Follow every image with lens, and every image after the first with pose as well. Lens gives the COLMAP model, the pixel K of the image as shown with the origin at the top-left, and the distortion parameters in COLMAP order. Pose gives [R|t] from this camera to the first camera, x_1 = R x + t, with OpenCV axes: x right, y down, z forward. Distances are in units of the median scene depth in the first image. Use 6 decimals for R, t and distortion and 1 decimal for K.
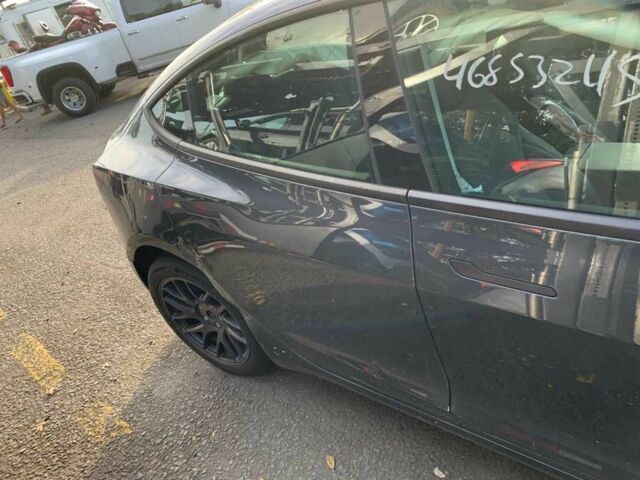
lens RADIAL K [[475.8, 0, 320.0], [0, 475.8, 240.0], [0, 0, 1]] dist [0.008672, -0.003795]
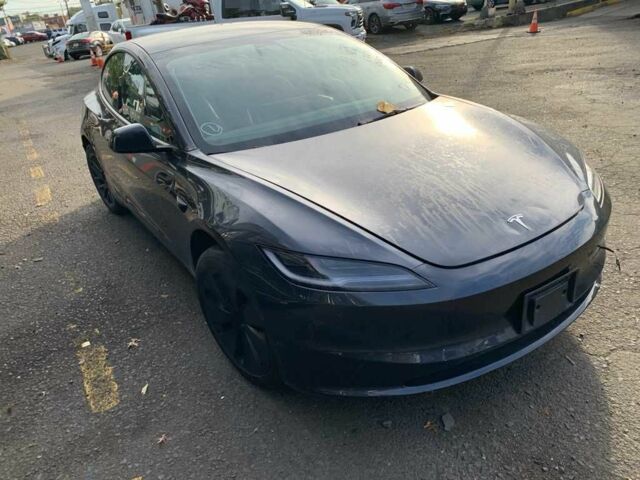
lens RADIAL K [[475.8, 0, 320.0], [0, 475.8, 240.0], [0, 0, 1]] dist [0.008672, -0.003795]
pose [[0.945170, 0.276942, -0.173083, 0.924825], [-0.279780, 0.960028, 0.008273, 0.117448], [0.168455, 0.040606, 0.984873, -0.749788]]
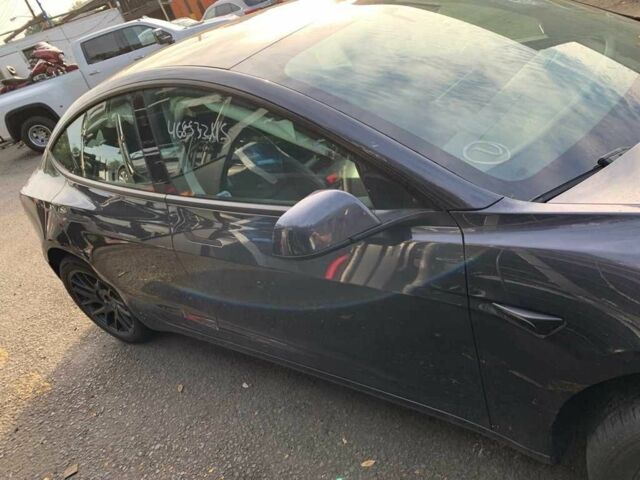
lens RADIAL K [[475.8, 0, 320.0], [0, 475.8, 240.0], [0, 0, 1]] dist [0.008672, -0.003795]
pose [[0.998033, -0.058108, 0.023538, 0.302039], [0.058998, 0.997494, -0.039047, 0.069453], [-0.021211, 0.040359, 0.998960, -0.322680]]
